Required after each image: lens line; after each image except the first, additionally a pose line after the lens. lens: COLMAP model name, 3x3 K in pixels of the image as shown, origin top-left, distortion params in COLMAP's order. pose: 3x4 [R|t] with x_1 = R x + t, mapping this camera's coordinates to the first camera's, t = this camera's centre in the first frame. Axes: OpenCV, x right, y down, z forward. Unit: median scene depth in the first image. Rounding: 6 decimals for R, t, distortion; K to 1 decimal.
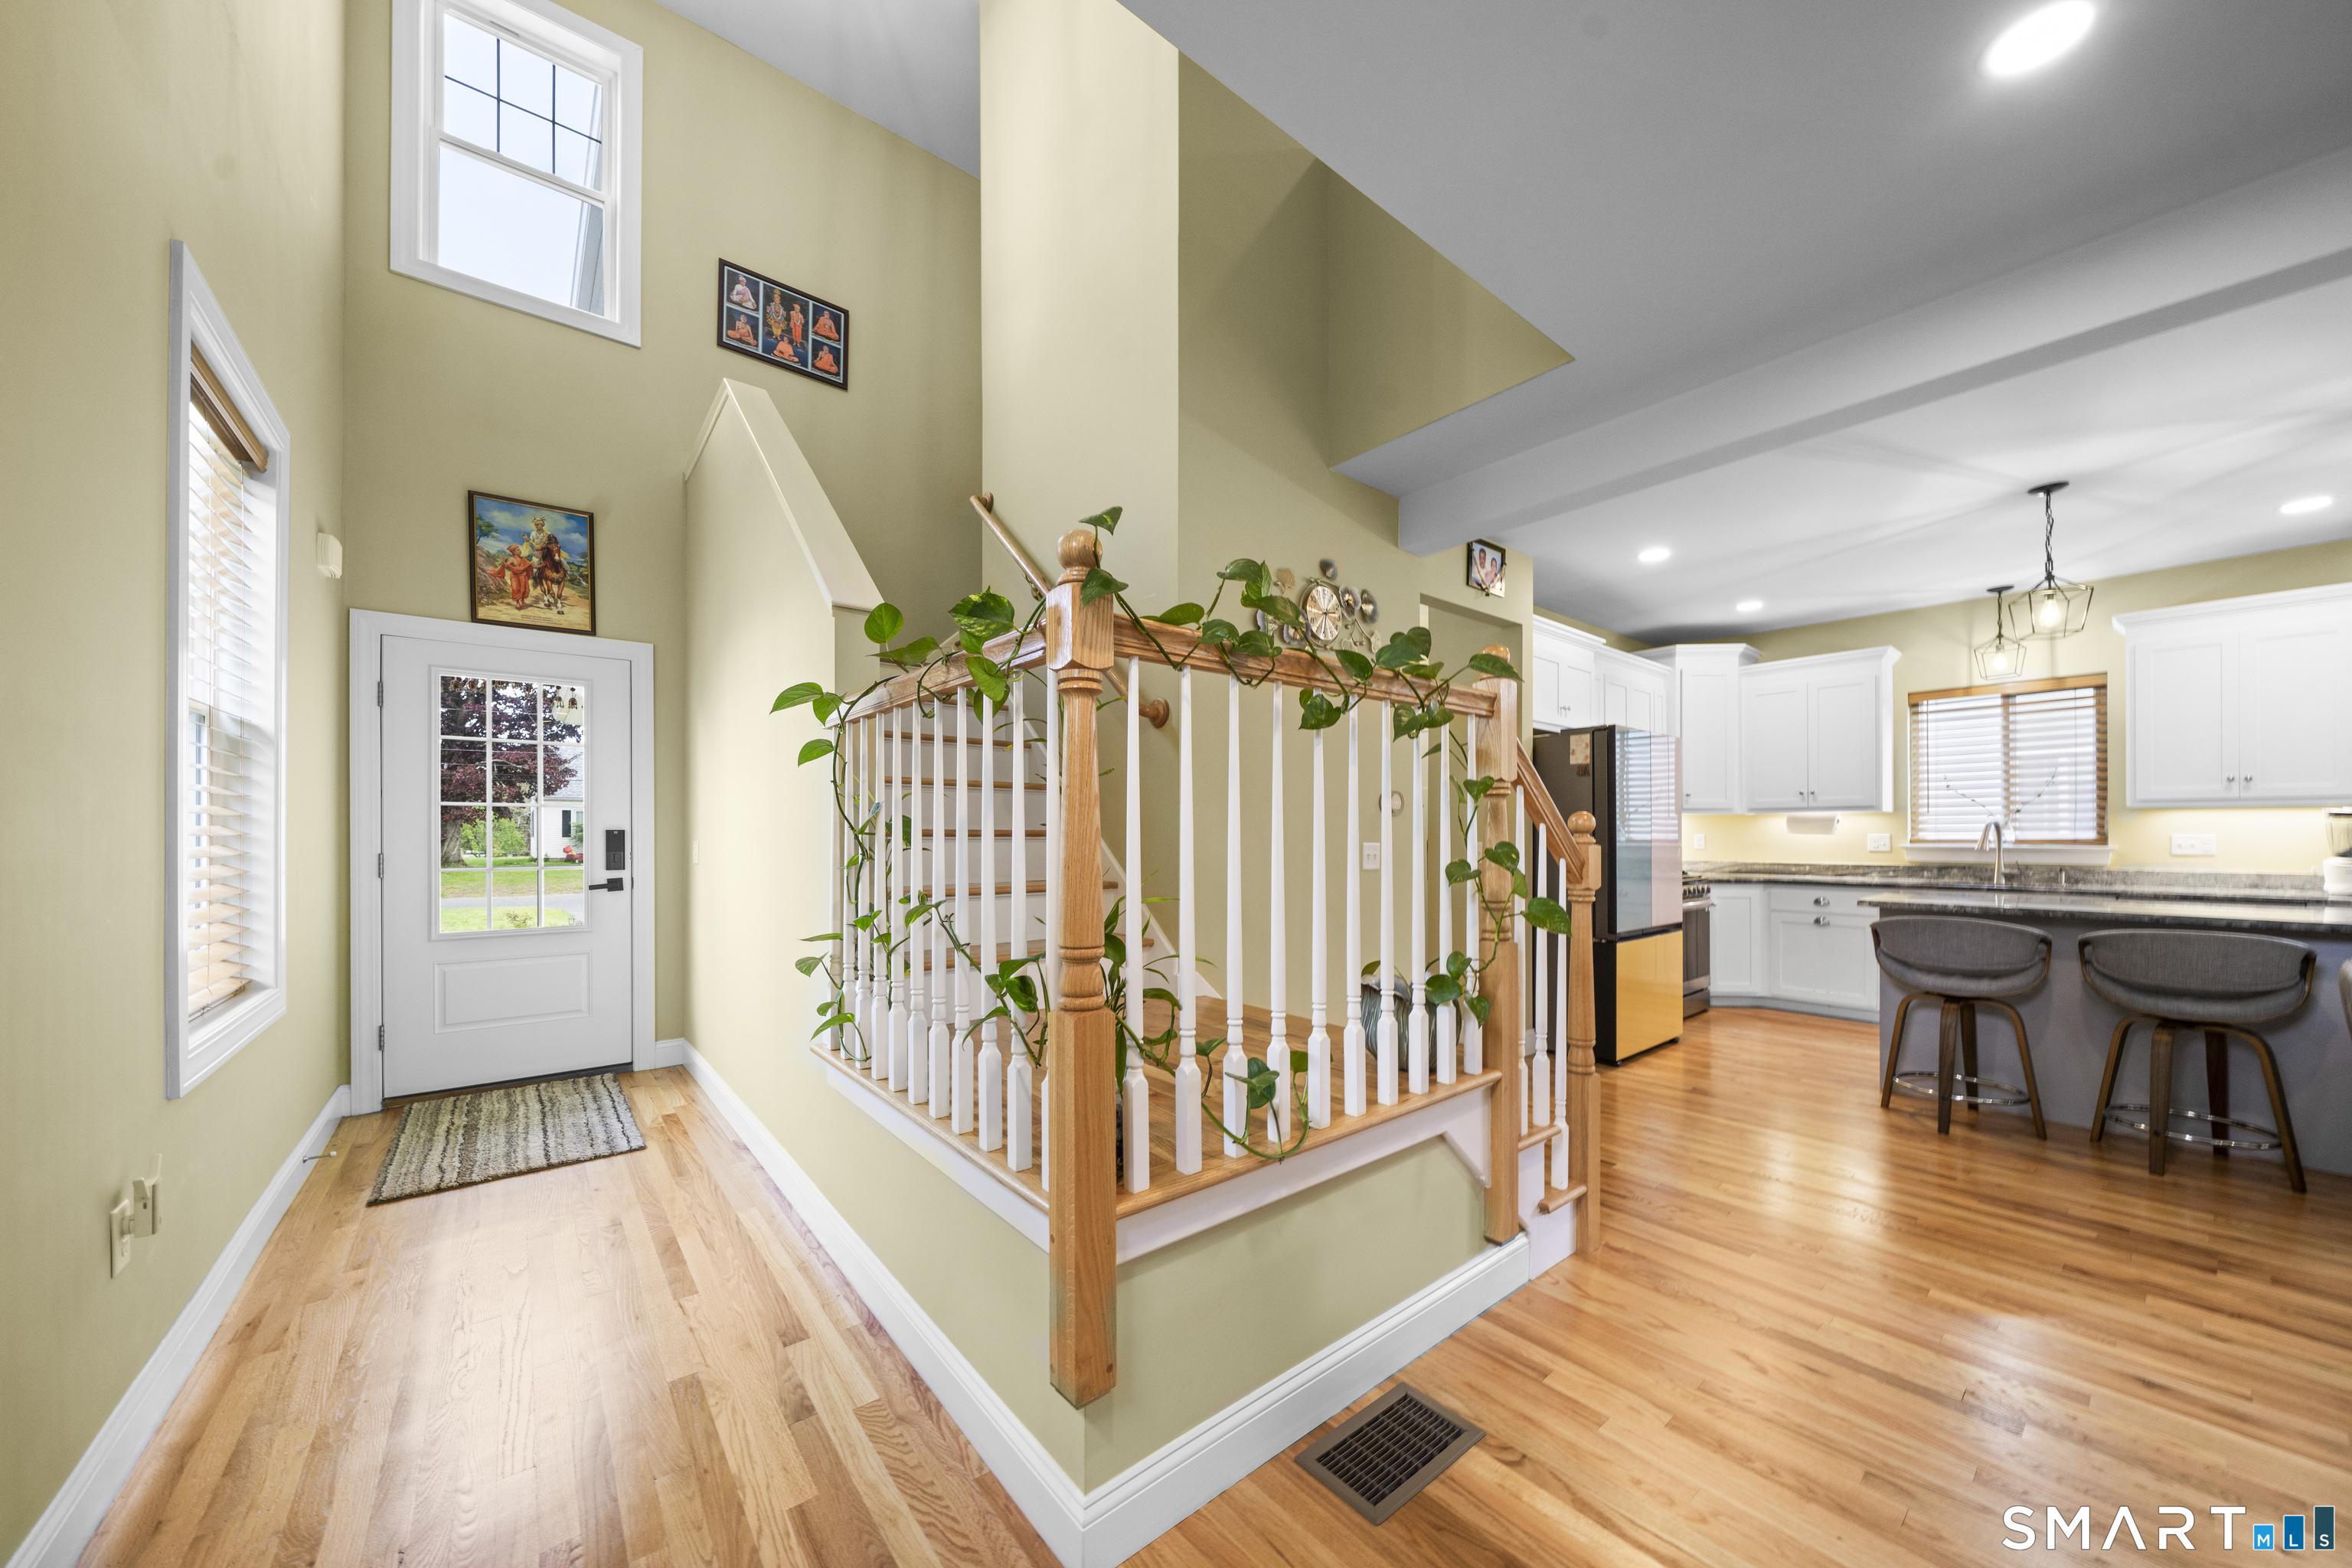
lens RADIAL K [[811.6, 0, 1166.5], [0, 811.6, 833.4], [0, 0, 1]] dist [-0.011499, 0.000755]
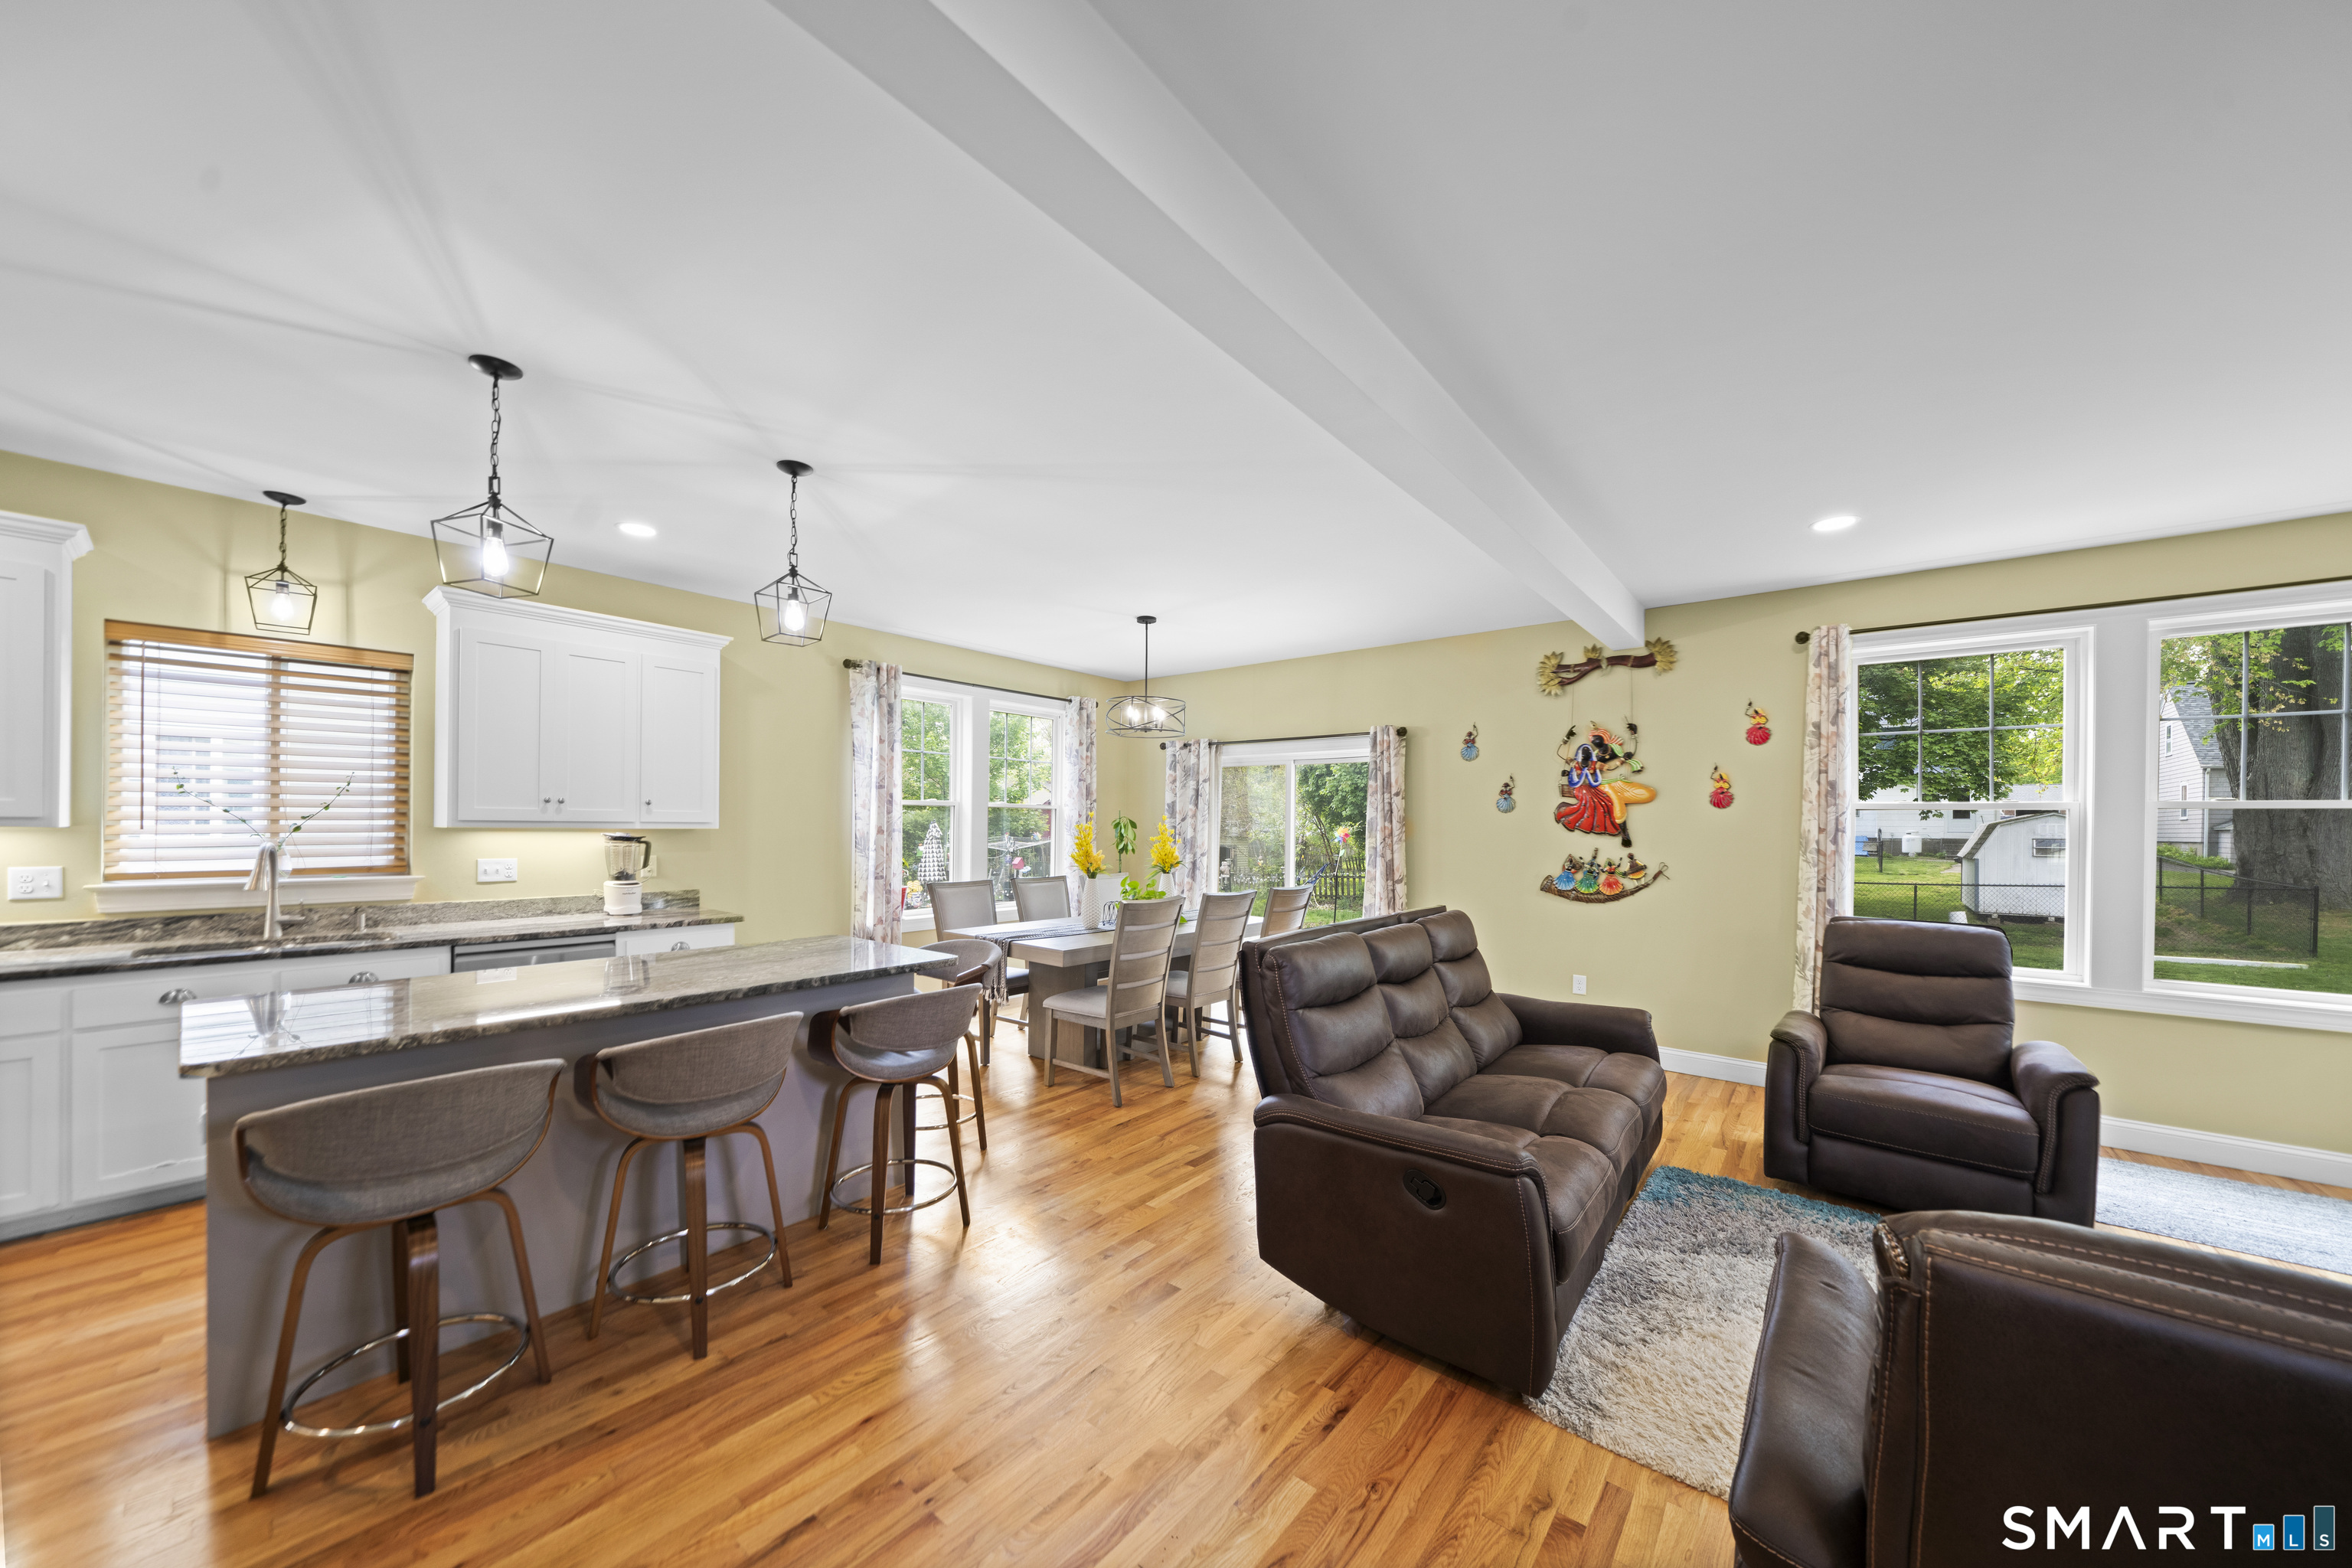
lens RADIAL K [[811.6, 0, 1169.3], [0, 811.6, 821.1], [0, 0, 1]] dist [-0.011499, 0.000755]
pose [[-0.207776, 0.000539, 0.978176, 0.235492], [-0.013516, 0.999903, -0.003422, -0.043098], [-0.978083, -0.013932, -0.207749, 0.417992]]
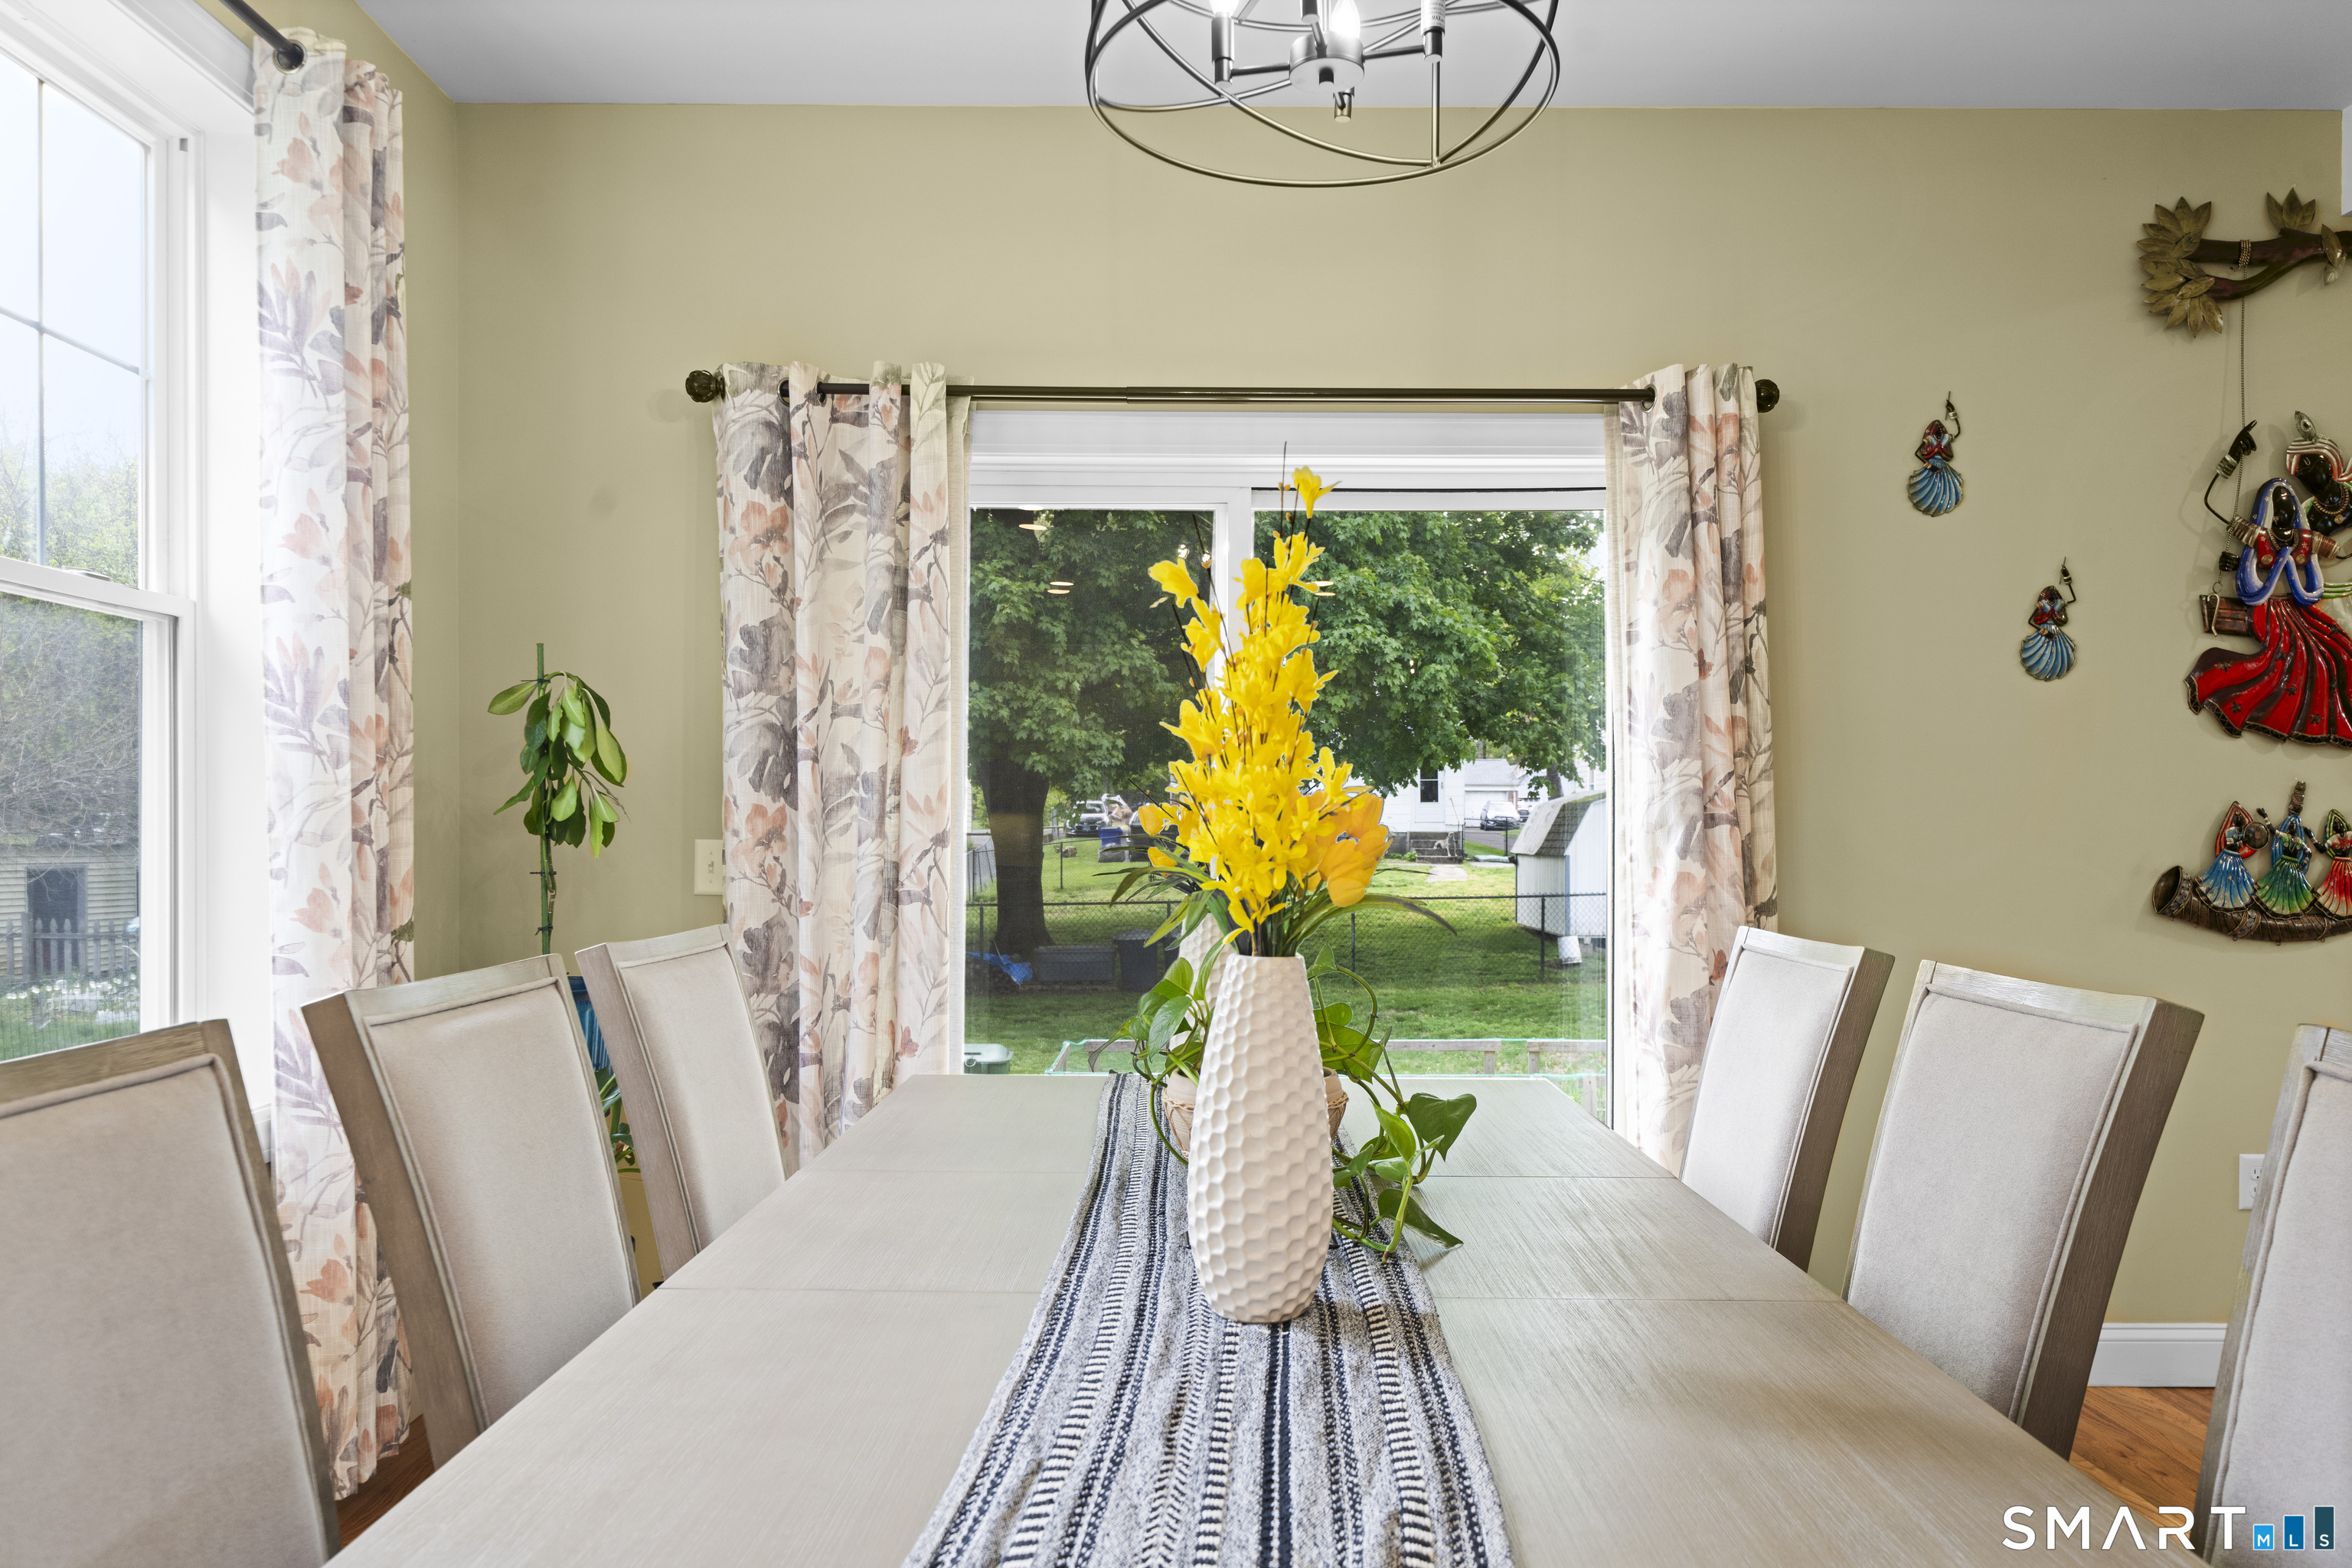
lens RADIAL K [[1609.6, 0, 1172.3], [0, 1609.6, 851.5], [0, 0, 1]] dist [-0.009134, 0.005205]
pose [[-0.781367, -0.012306, 0.623950, 1.113865], [-0.004946, 0.999896, 0.013527, 0.005583], [-0.624052, 0.007484, -0.781347, 0.539658]]
